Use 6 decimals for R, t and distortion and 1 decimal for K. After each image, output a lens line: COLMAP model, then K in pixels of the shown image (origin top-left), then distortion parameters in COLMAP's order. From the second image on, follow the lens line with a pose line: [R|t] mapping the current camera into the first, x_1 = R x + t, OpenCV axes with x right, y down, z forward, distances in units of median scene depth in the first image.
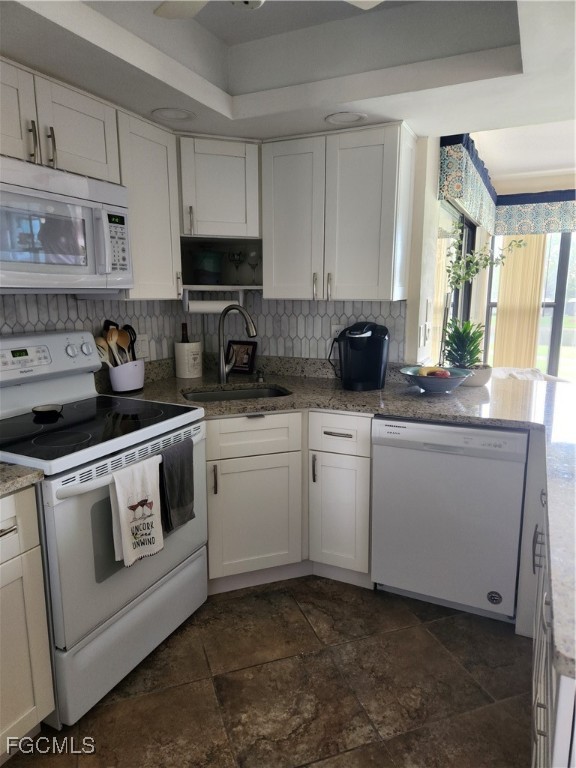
lens RADIAL K [[516.5, 0, 292.2], [0, 516.5, 397.8], [0, 0, 1]] dist [0.053050, -0.001089]
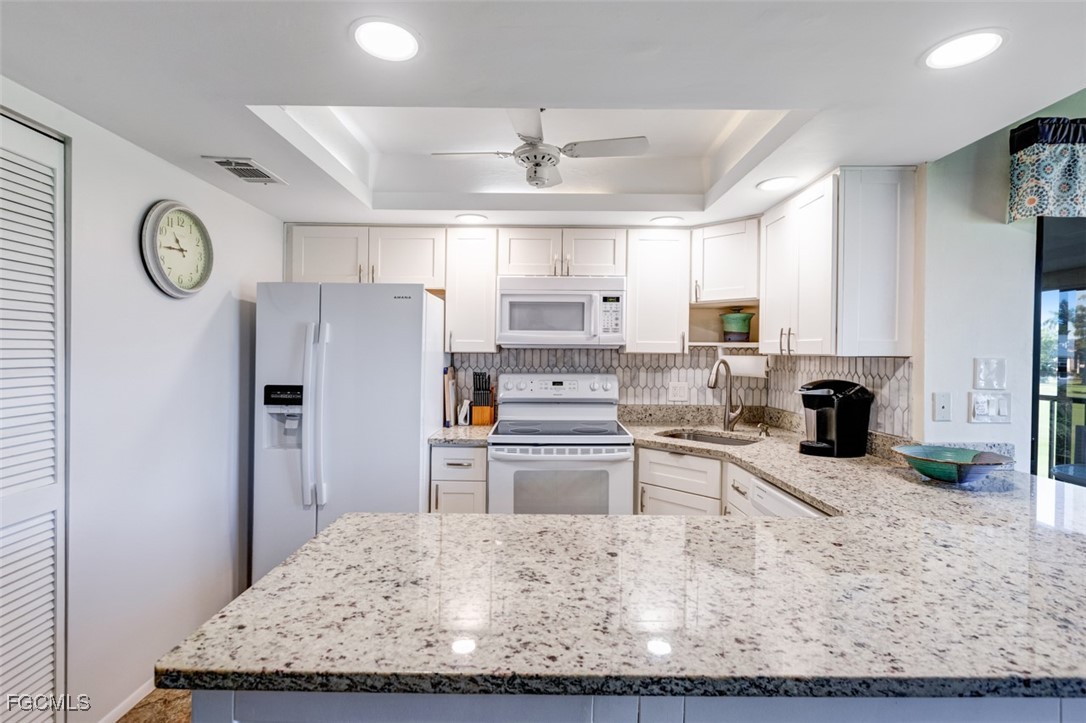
lens RADIAL K [[504.0, 0, 545.2], [0, 504.0, 357.1], [0, 0, 1]] dist [0.001295, 0.000960]
pose [[0.437111, 0.011771, -0.899331, 0.788605], [-0.190949, 0.978334, -0.080003, -0.027779], [0.878904, 0.206696, 0.429888, 0.229493]]
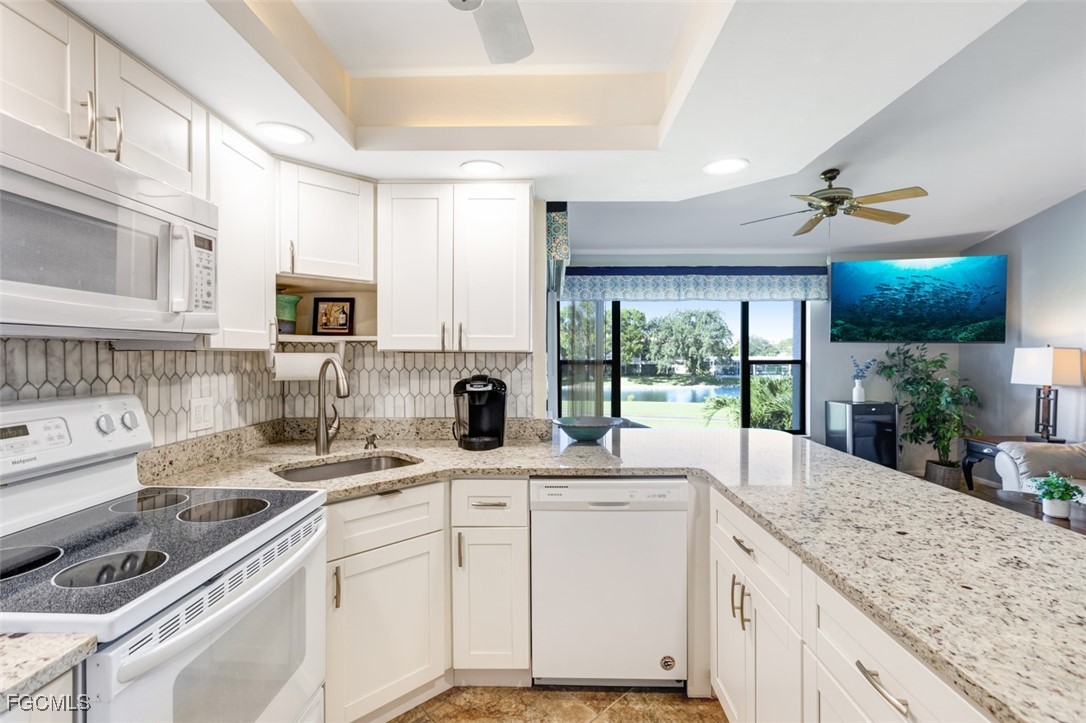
lens RADIAL K [[504.0, 0, 548.6], [0, 504.0, 364.0], [0, 0, 1]] dist [0.001295, 0.000960]
pose [[0.911829, -0.008349, 0.410485, -0.166602], [0.082485, 0.983134, -0.163231, -0.012966], [-0.402199, 0.182698, 0.897139, 0.173463]]
